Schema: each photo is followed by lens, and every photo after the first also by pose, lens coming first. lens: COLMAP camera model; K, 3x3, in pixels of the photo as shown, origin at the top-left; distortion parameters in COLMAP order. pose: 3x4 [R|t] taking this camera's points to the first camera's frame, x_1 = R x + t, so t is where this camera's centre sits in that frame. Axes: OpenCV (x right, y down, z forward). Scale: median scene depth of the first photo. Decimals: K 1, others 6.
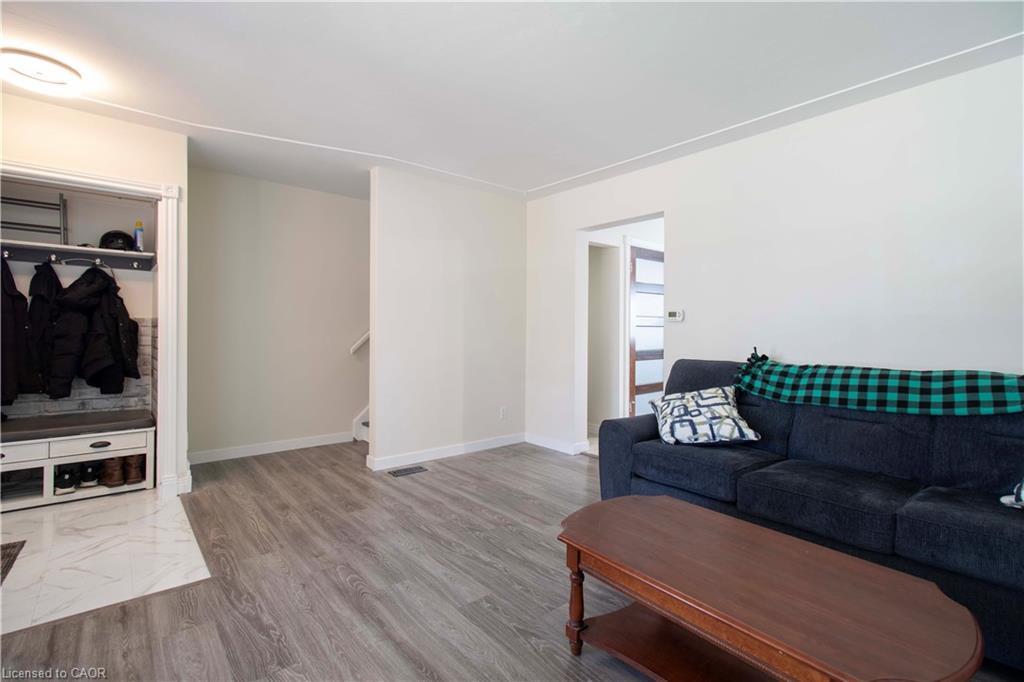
lens RADIAL K [[481.7, 0, 517.8], [0, 481.7, 334.0], [0, 0, 1]] dist [0.001720, 0.000230]
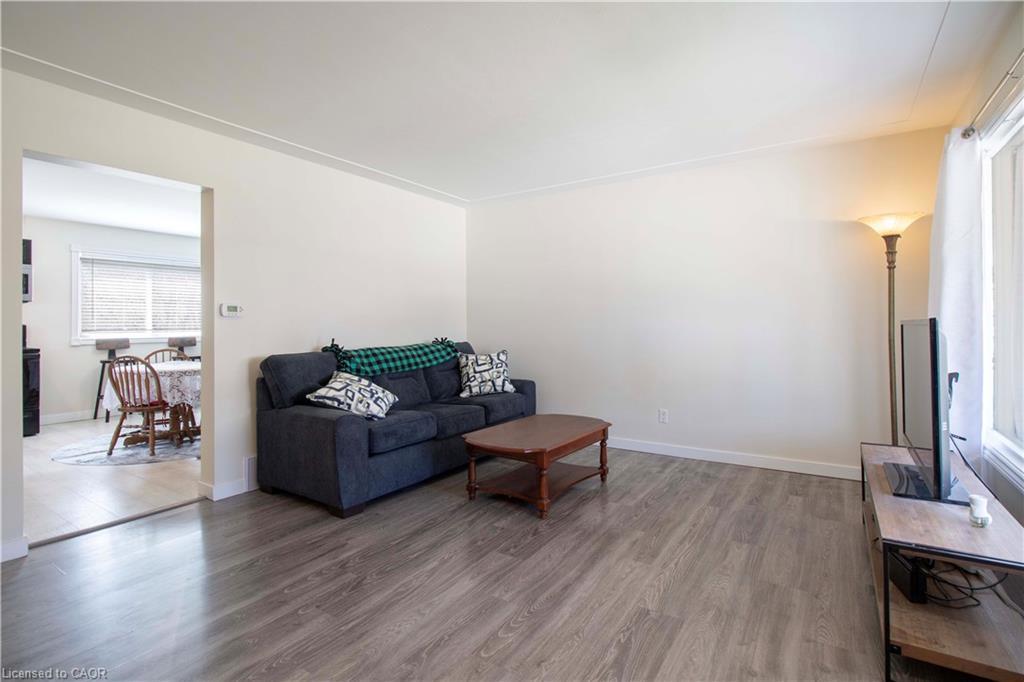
lens RADIAL K [[490.5, 0, 510.8], [0, 490.5, 333.8], [0, 0, 1]] dist [0.002740, 0.000381]
pose [[-0.281332, -0.024844, 0.959289, -0.778305], [0.012874, 0.999477, 0.029660, -0.016031], [-0.959524, 0.020695, -0.280865, 0.837043]]
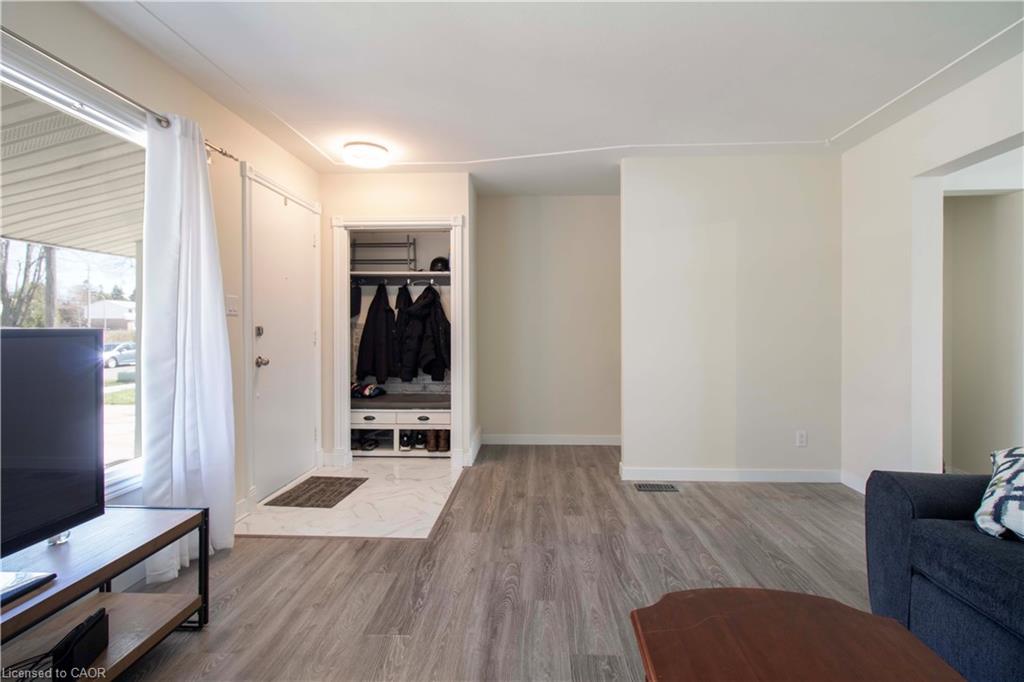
lens RADIAL K [[490.5, 0, 510.8], [0, 490.5, 333.8], [0, 0, 1]] dist [0.002740, 0.000381]
pose [[0.728273, -0.003567, -0.685278, 0.245374], [0.001609, 0.999993, -0.003495, -0.000007], [0.685285, 0.001443, 0.728273, 0.175523]]
